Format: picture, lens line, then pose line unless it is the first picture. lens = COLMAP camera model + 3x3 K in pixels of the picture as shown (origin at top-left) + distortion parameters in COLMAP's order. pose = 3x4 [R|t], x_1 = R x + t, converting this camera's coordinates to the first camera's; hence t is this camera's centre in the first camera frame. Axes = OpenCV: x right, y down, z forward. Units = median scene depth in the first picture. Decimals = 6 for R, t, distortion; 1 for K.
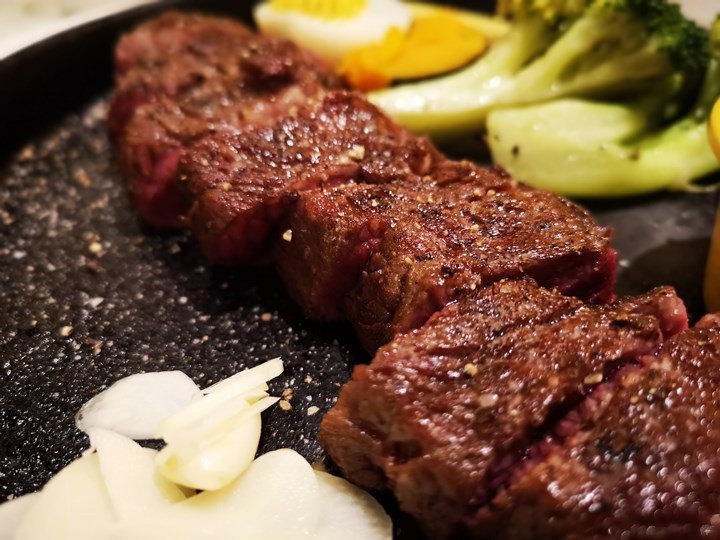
lens RADIAL K [[606.6, 0, 361.5], [0, 606.6, 270.5], [0, 0, 1]] dist [-0.034773, -0.009175]
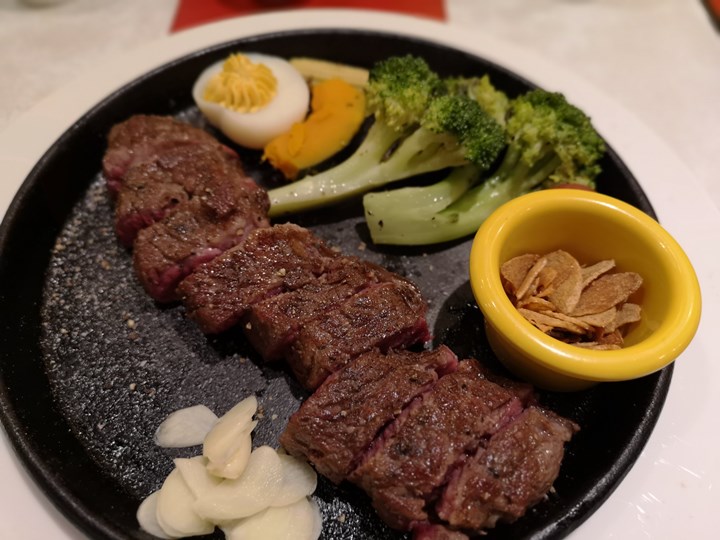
lens RADIAL K [[570.5, 0, 359.2], [0, 570.5, 270.0], [0, 0, 1]] dist [0.007995, 0.002228]
pose [[0.991782, -0.107602, 0.069212, 0.123905], [0.085939, 0.961056, 0.262651, -0.743124], [-0.094779, -0.254544, 0.962405, -0.745345]]
